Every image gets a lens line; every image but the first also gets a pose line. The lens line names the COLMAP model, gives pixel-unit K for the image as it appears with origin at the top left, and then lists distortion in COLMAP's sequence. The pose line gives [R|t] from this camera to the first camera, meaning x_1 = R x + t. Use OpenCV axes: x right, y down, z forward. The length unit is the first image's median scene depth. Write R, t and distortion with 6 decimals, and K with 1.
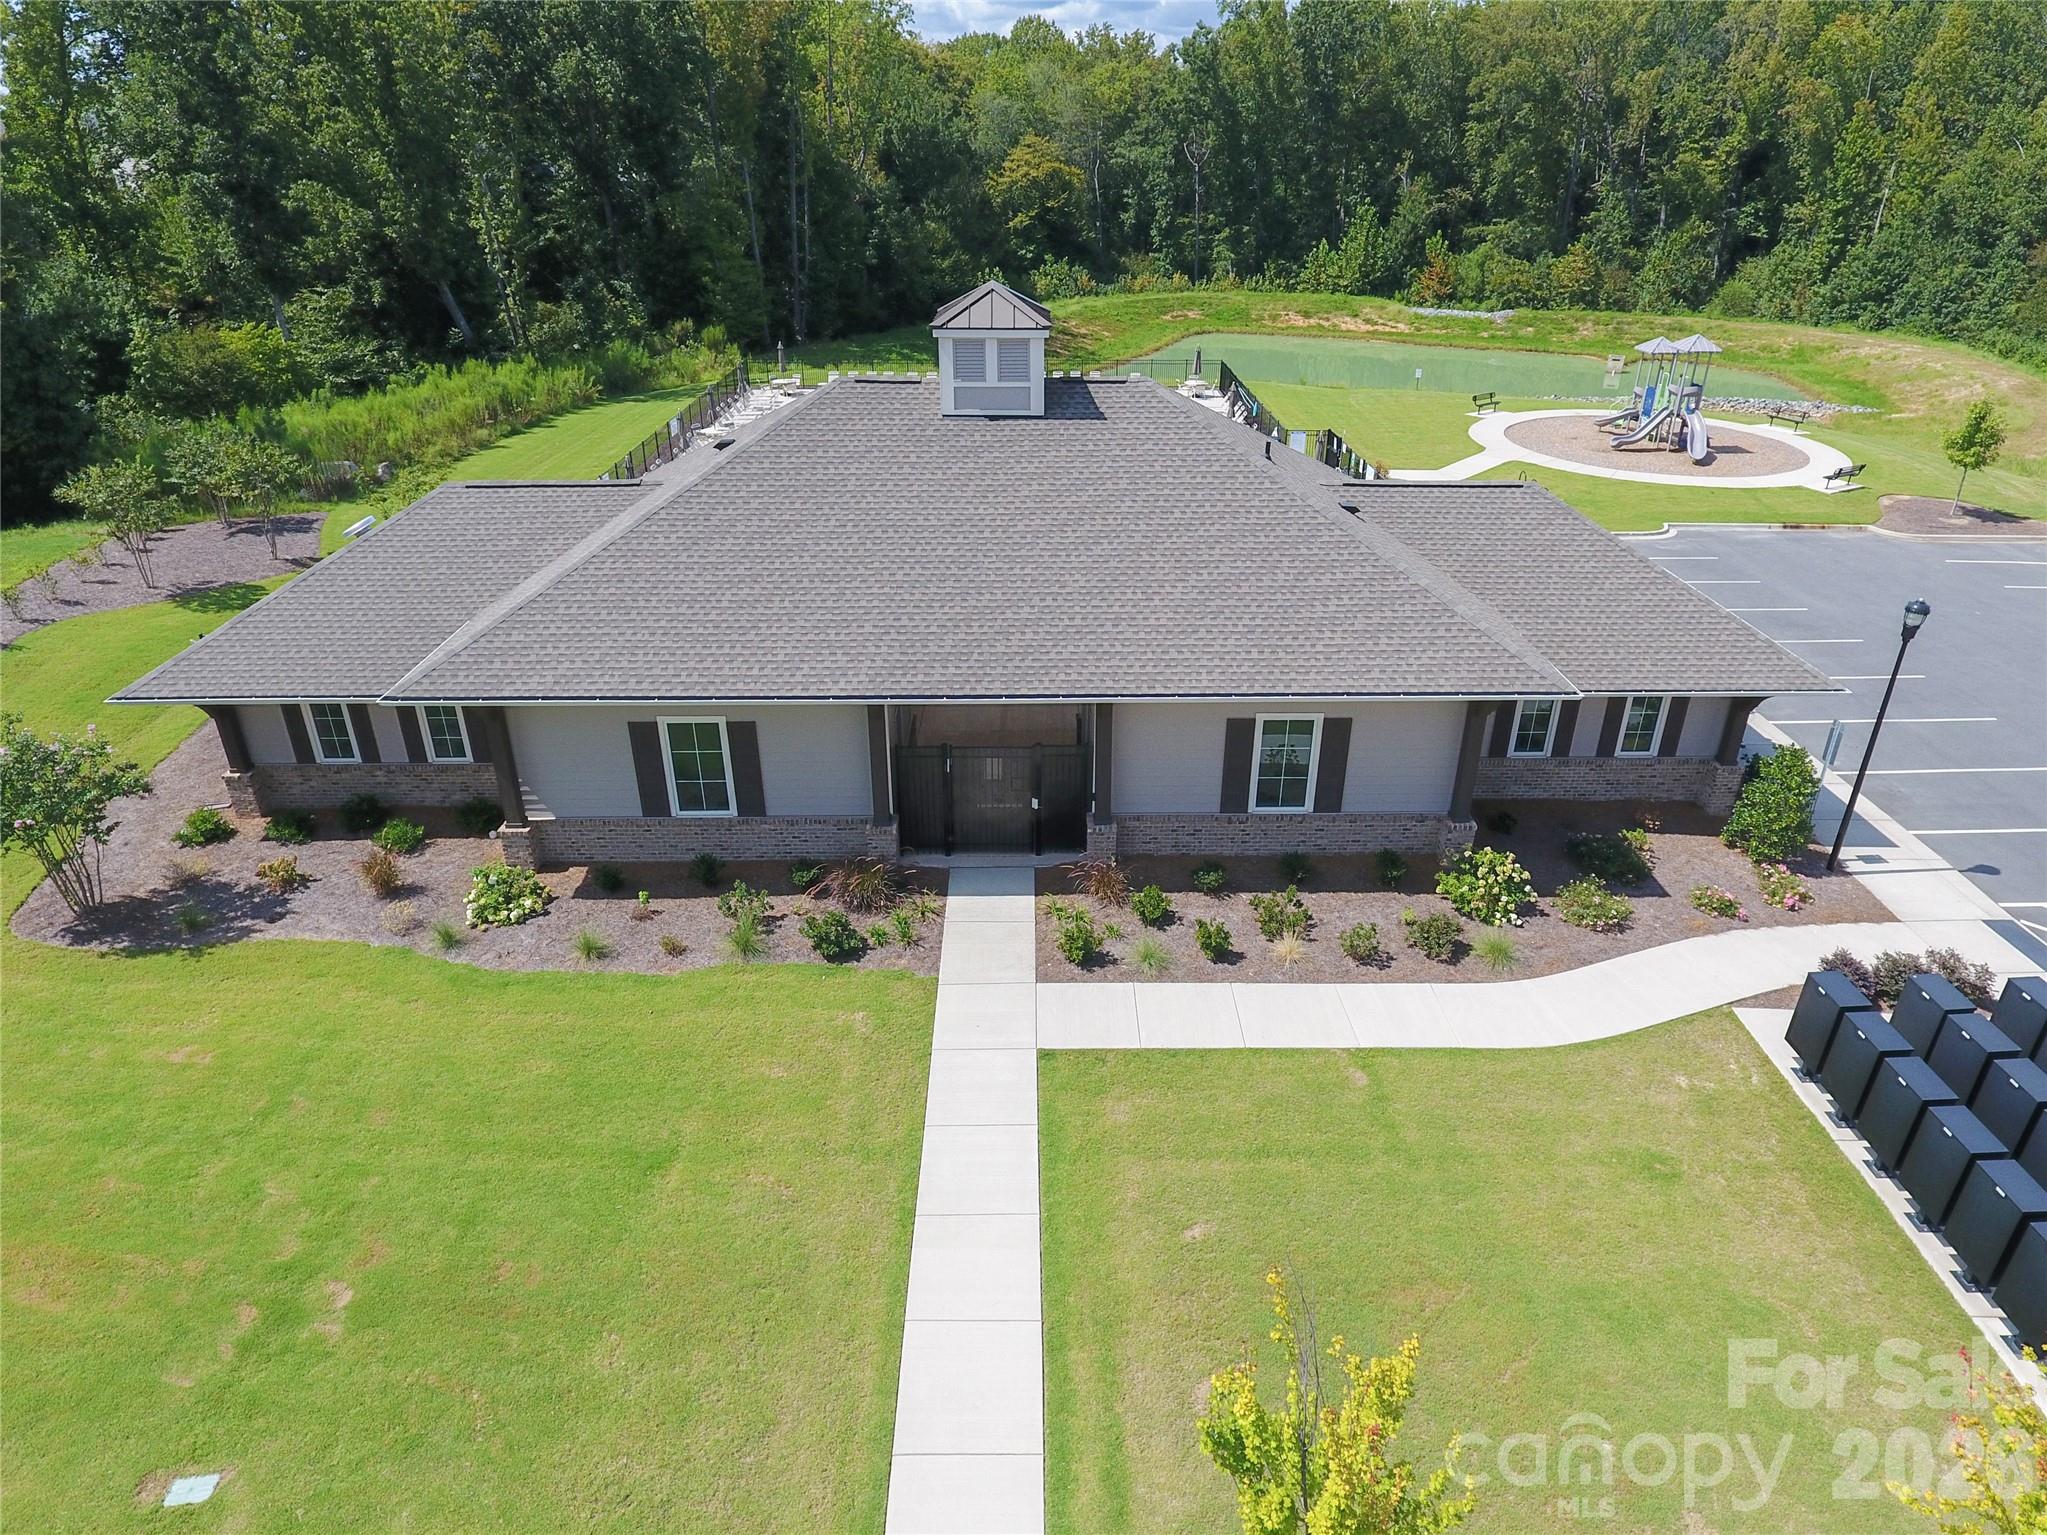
lens RADIAL K [[1201.8, 0, 1045.8], [0, 1201.8, 753.5], [0, 0, 1]] dist [-0.003515, 0.001127]
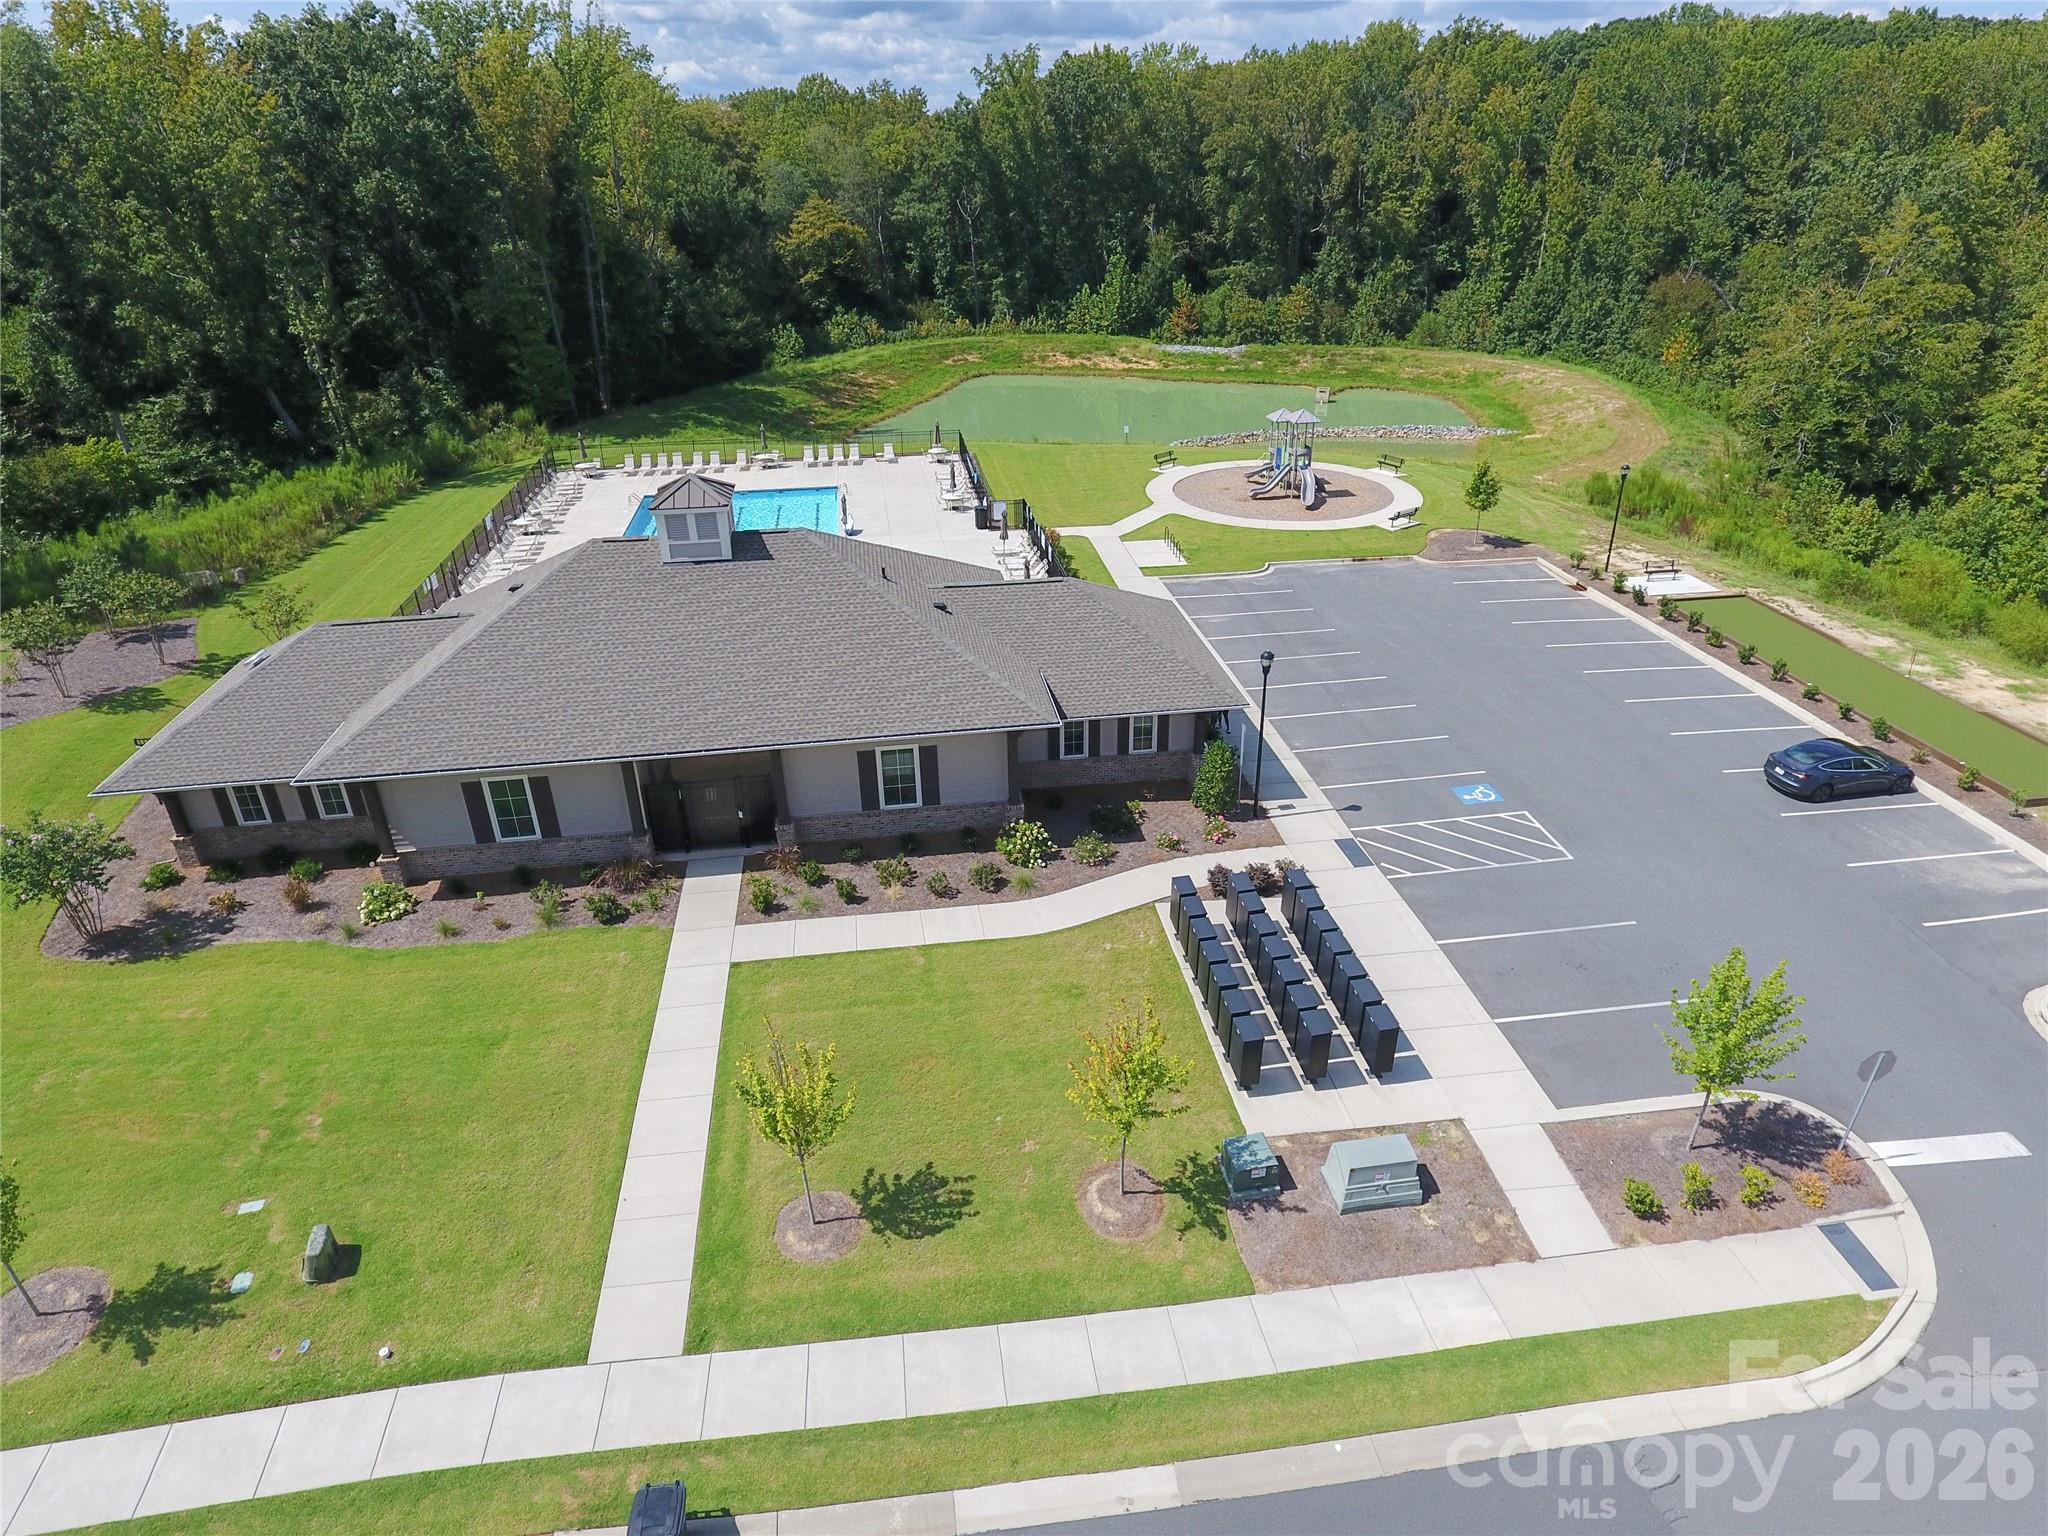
lens RADIAL K [[1202.4, 0, 1046.3], [0, 1202.4, 754.0], [0, 0, 1]] dist [-0.003515, 0.001127]
pose [[0.991610, -0.074258, 0.105809, 0.197206], [0.073628, 0.997237, 0.009856, -0.019613], [-0.106248, -0.001983, 0.994338, -0.510339]]
